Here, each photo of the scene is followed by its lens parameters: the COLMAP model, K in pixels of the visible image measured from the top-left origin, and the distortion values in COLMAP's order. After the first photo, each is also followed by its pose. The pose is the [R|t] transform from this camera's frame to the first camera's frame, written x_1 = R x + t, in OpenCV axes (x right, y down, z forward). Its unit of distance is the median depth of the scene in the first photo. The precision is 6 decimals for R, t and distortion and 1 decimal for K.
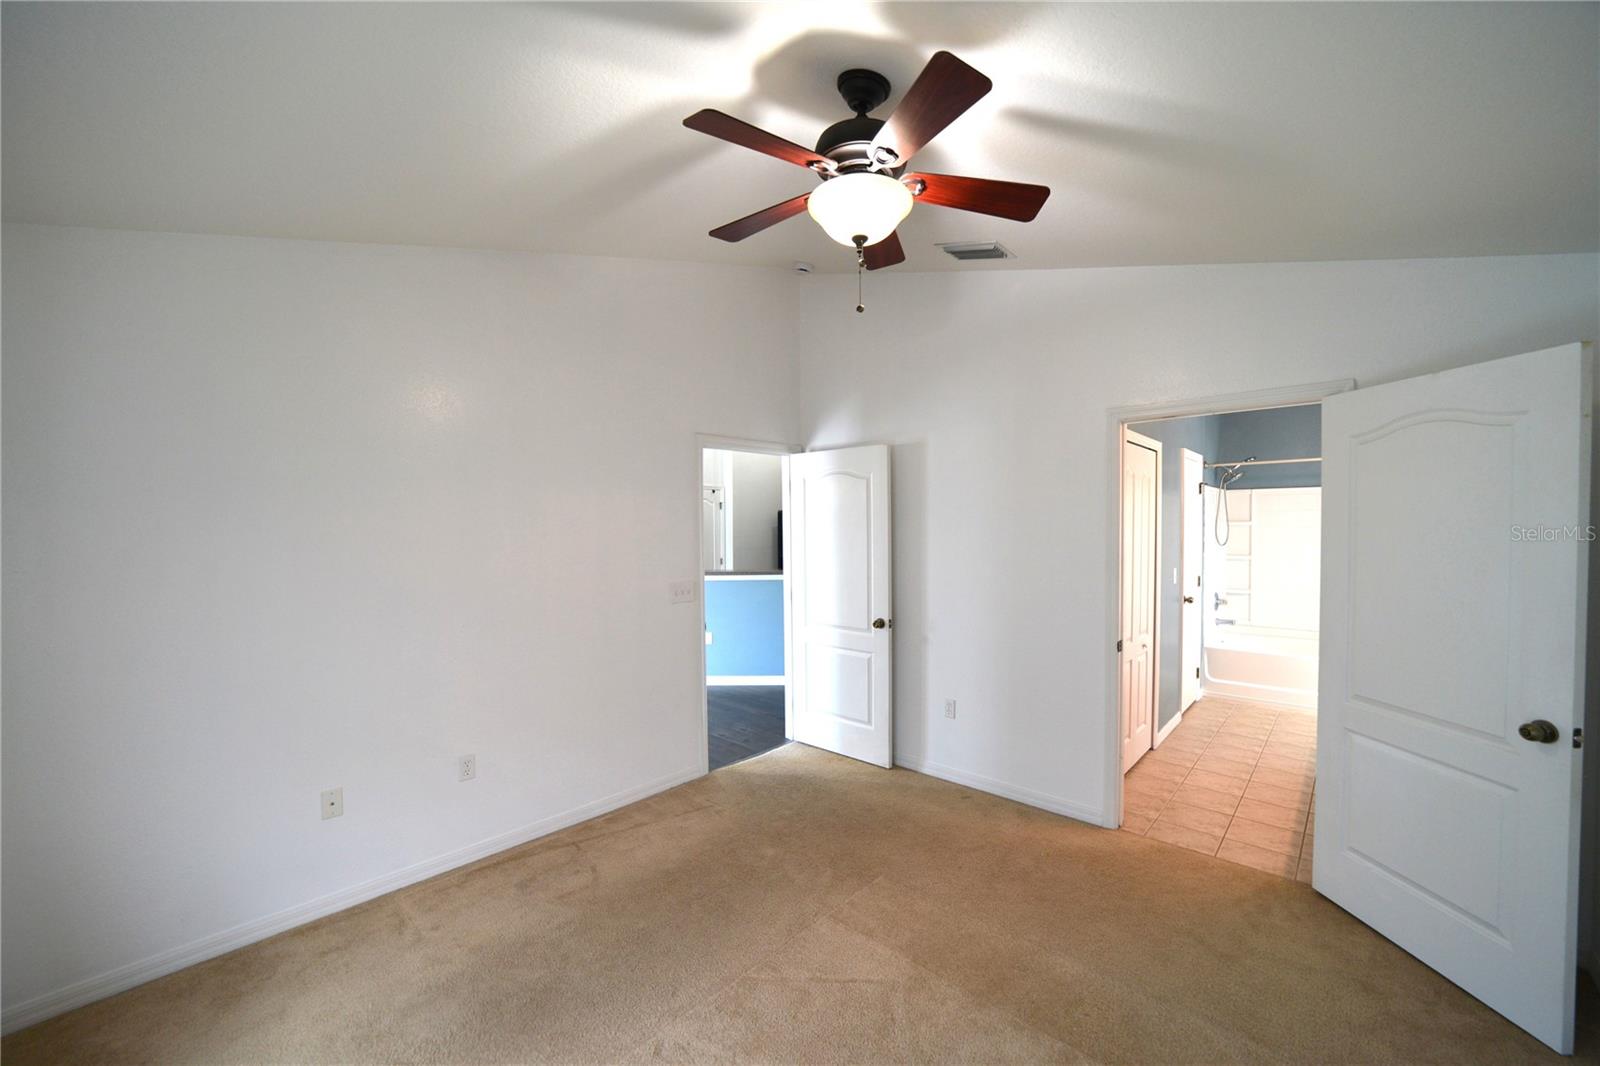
lens RADIAL K [[621.4, 0, 796.5], [0, 621.4, 529.4], [0, 0, 1]] dist [-0.030933, 0.001160]
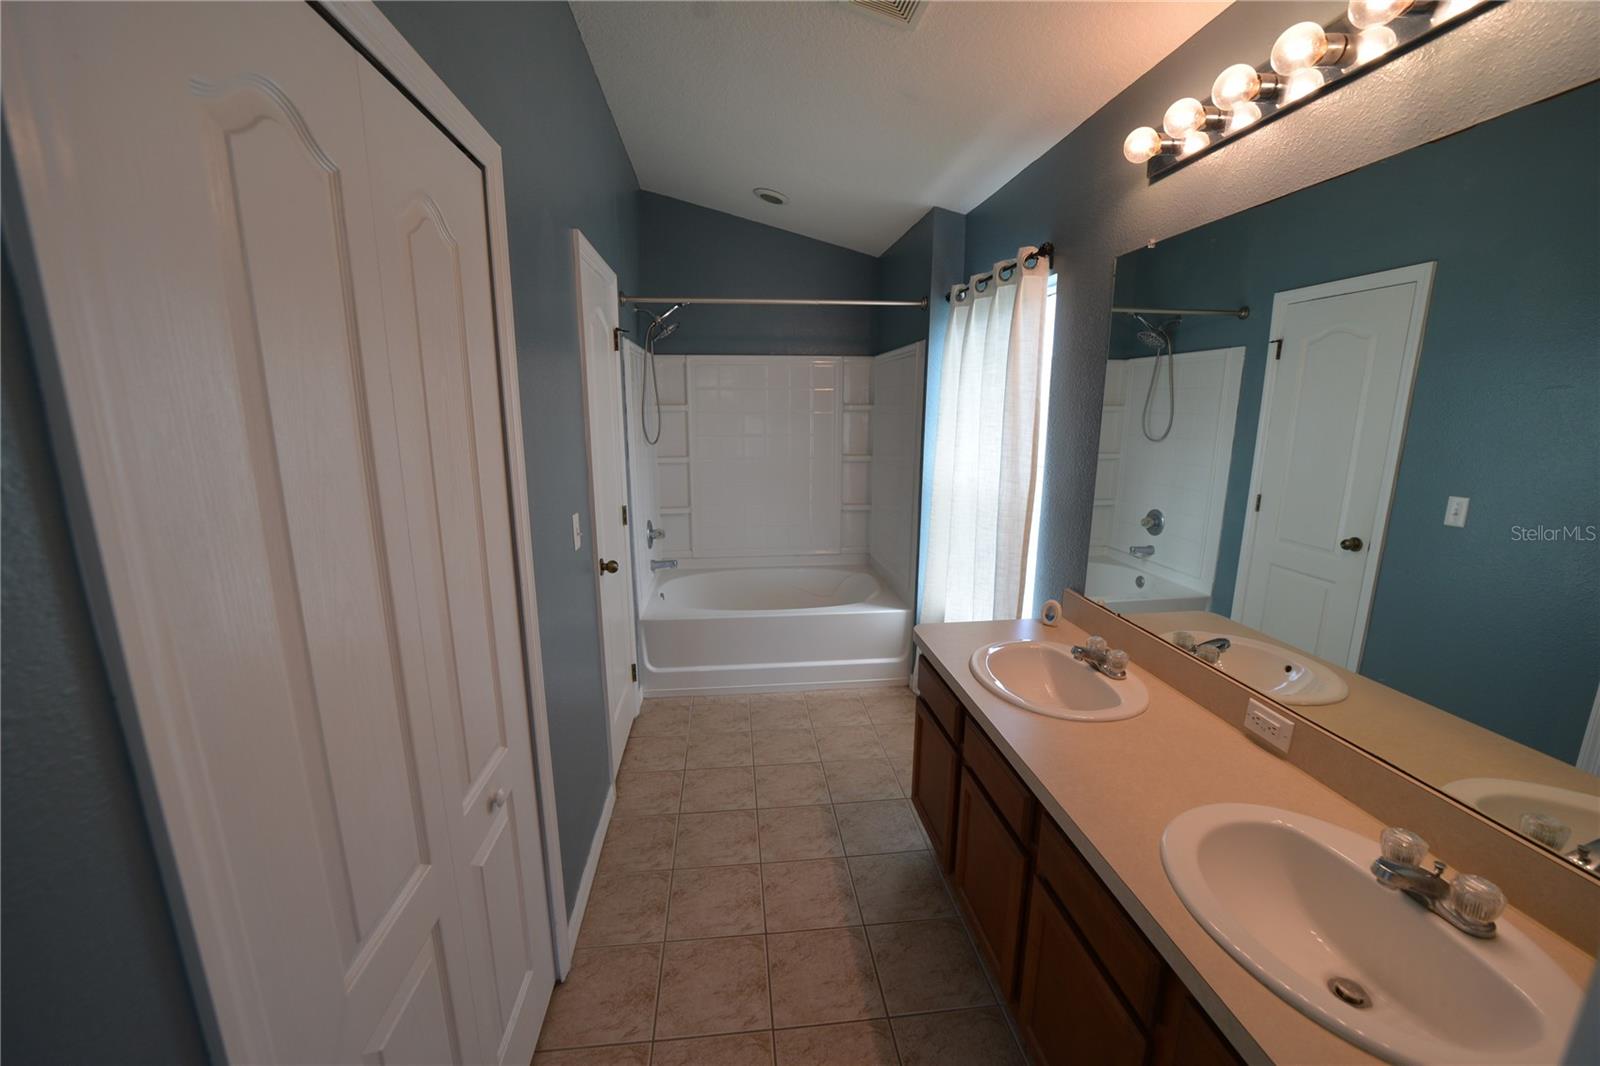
lens RADIAL K [[621.4, 0, 800.3], [0, 621.4, 536.3], [0, 0, 1]] dist [-0.030933, 0.001160]
pose [[0.649939, -0.152161, 0.744598, 0.335436], [0.008255, 0.981107, 0.193287, -0.002828], [-0.759941, -0.119479, 0.638916, 0.512320]]
